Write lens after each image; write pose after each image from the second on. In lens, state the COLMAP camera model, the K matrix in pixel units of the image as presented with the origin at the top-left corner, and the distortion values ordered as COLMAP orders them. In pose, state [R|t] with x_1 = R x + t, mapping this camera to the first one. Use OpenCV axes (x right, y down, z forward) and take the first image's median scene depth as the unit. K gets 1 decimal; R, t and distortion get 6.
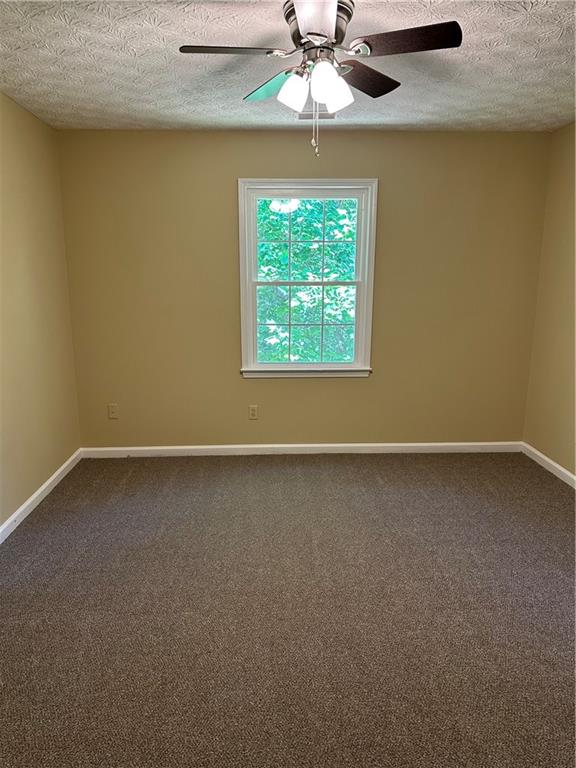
lens RADIAL K [[534.9, 0, 284.5], [0, 534.9, 387.1], [0, 0, 1]] dist [0.097181, -0.118933]
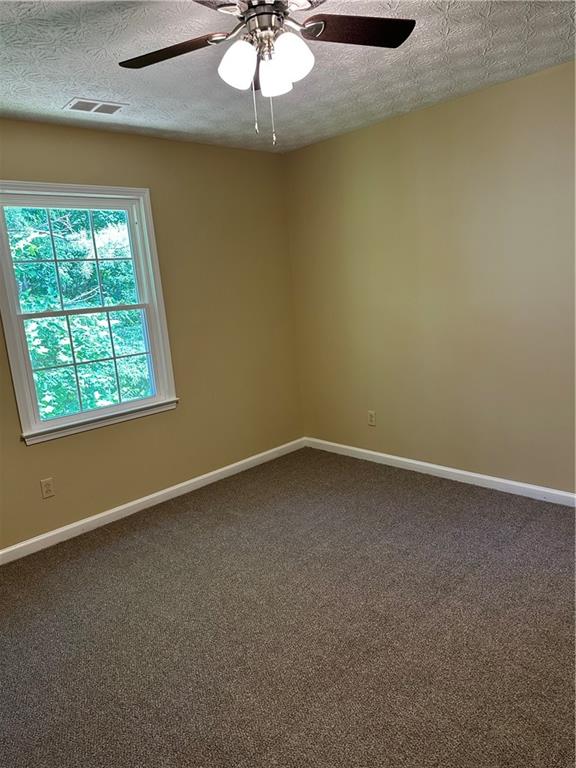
lens RADIAL K [[534.9, 0, 284.5], [0, 534.9, 387.1], [0, 0, 1]] dist [0.097181, -0.118933]
pose [[0.747767, -0.188104, 0.636759, -0.273294], [0.219503, 0.975141, 0.030296, -0.041189], [-0.626629, 0.117116, 0.770468, 0.197248]]
